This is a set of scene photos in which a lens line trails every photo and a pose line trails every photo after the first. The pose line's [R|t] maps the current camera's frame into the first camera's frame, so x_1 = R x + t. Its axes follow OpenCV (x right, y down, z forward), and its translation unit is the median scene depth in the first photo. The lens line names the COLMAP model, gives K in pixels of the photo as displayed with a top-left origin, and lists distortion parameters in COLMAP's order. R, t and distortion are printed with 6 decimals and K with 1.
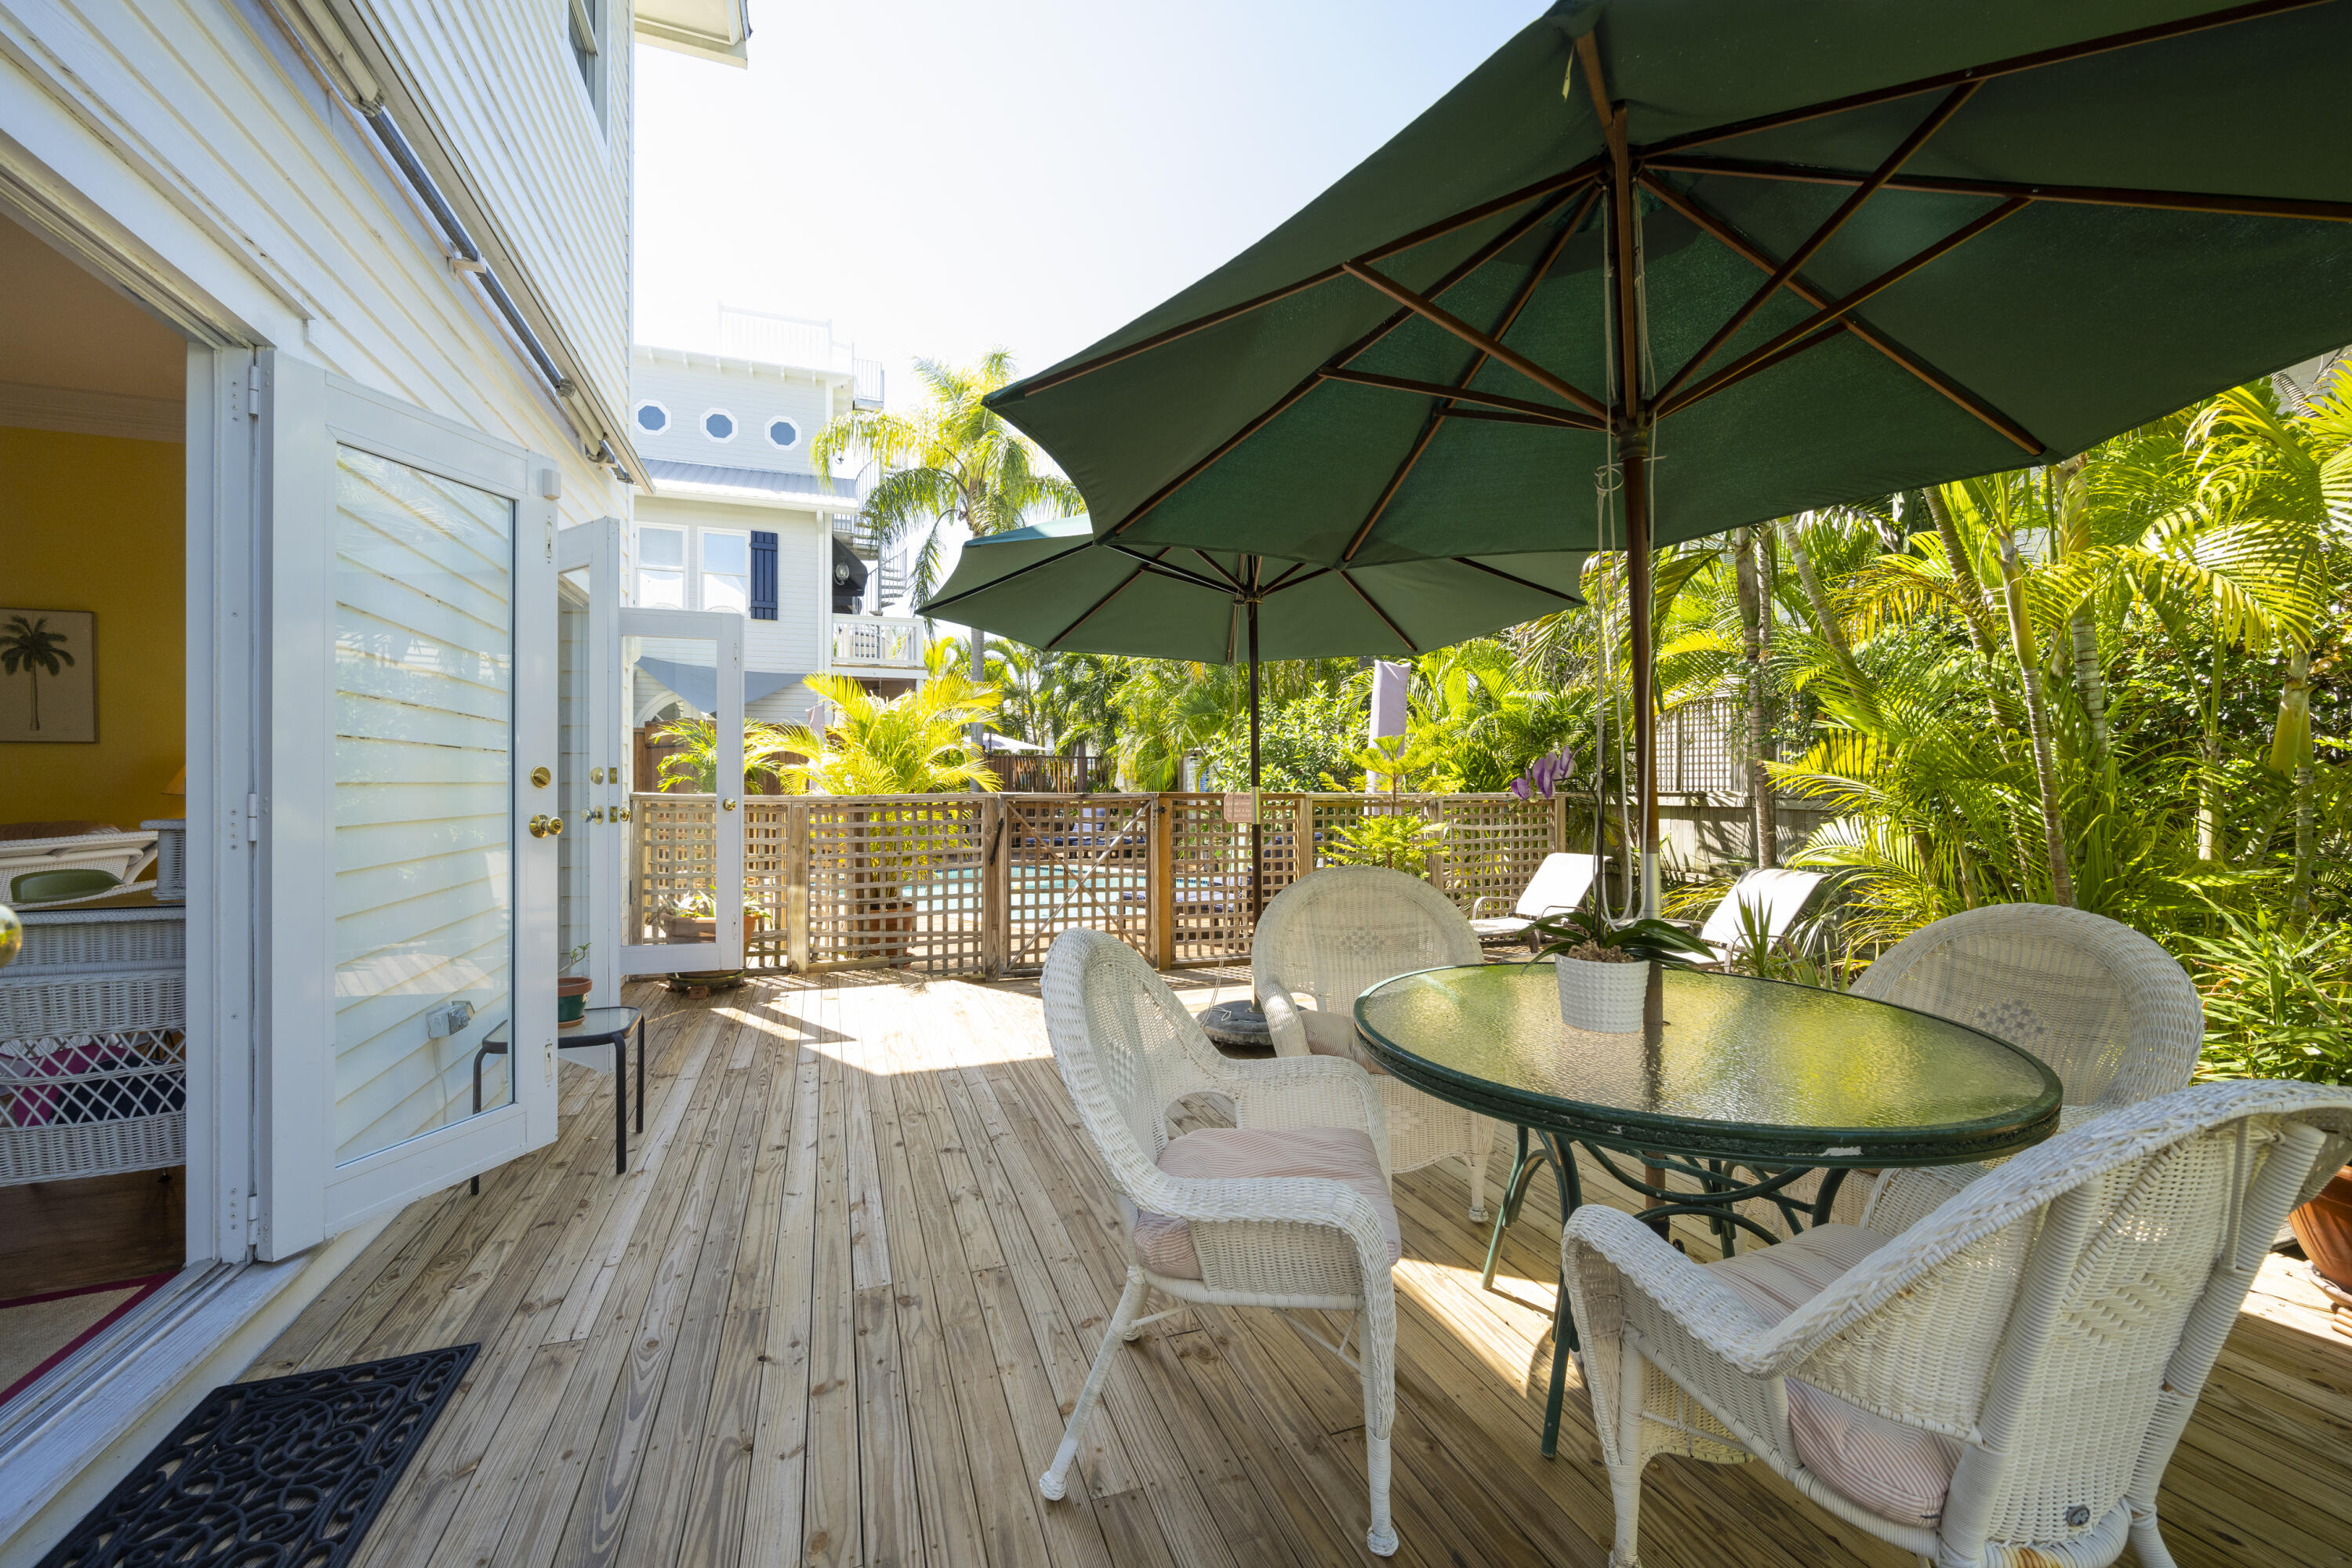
lens RADIAL K [[926.6, 0, 1166.7], [0, 926.6, 788.7], [0, 0, 1]] dist [-0.002799, 0.000341]
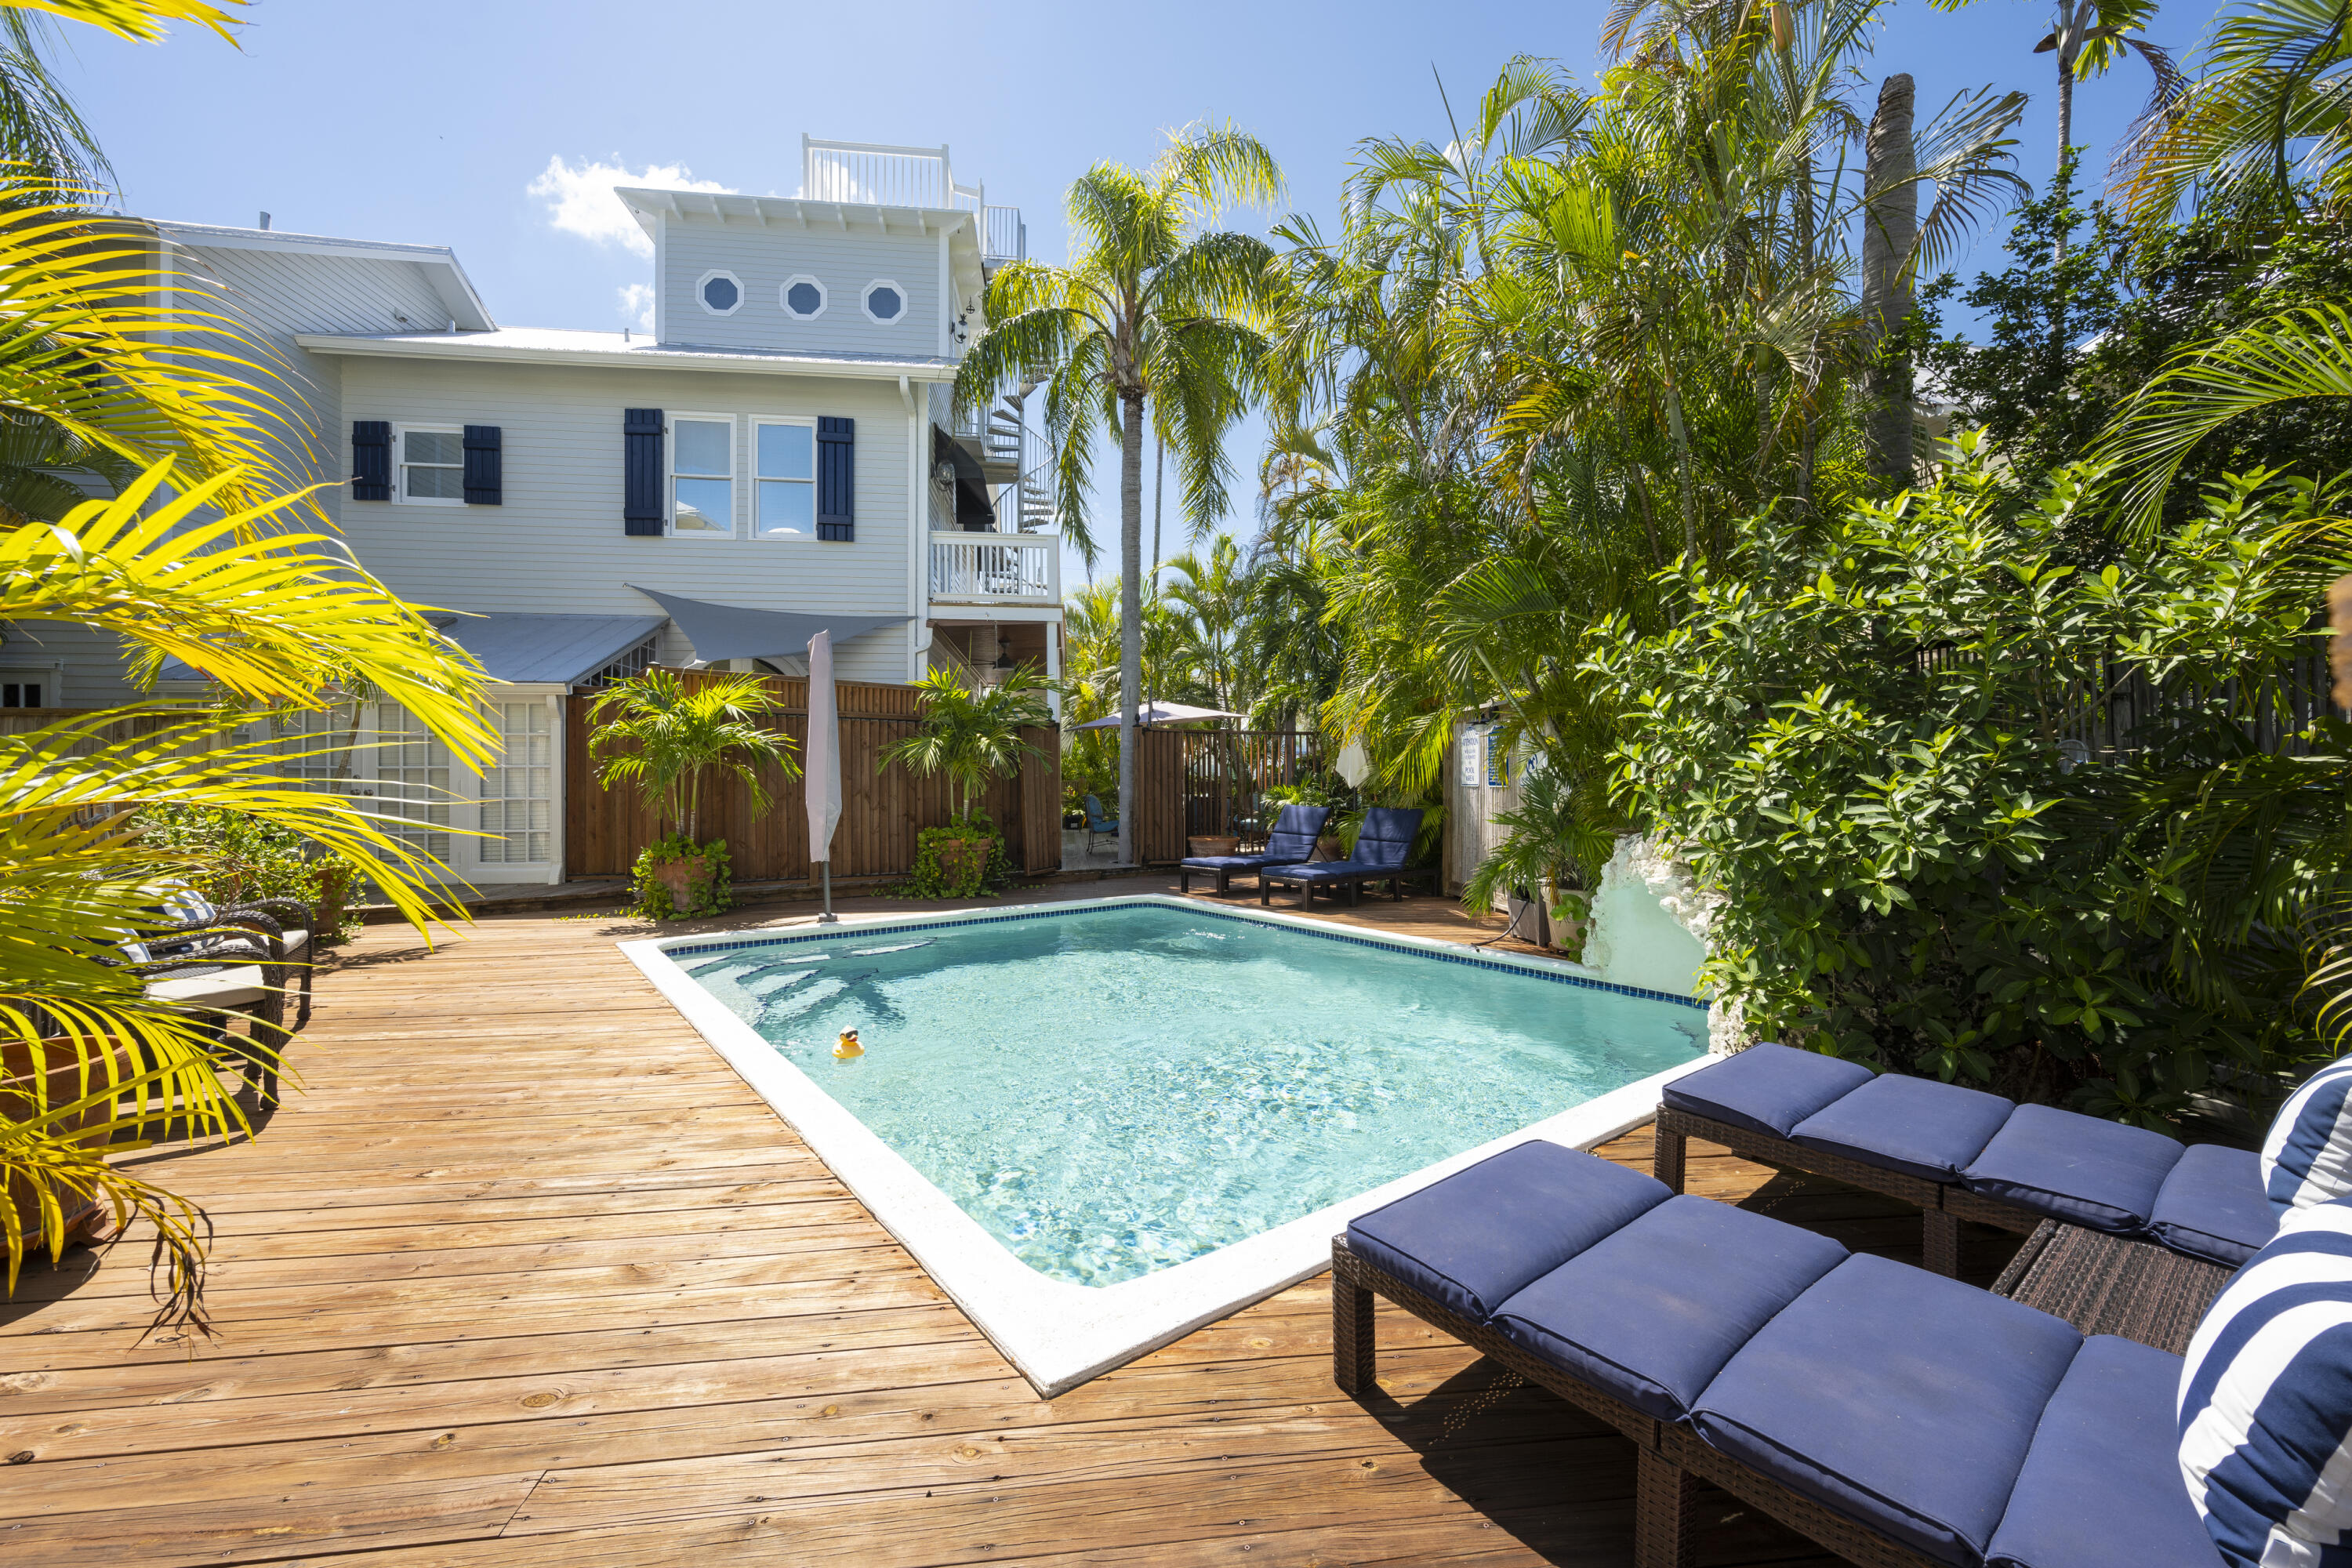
lens RADIAL K [[926.6, 0, 1187.3], [0, 926.6, 775.4], [0, 0, 1]] dist [-0.002799, 0.000341]
pose [[0.976022, -0.001985, -0.217662, -0.016151], [-0.000196, 0.999950, -0.009995, 0.003514], [0.217671, 0.009798, 0.975973, 0.337822]]
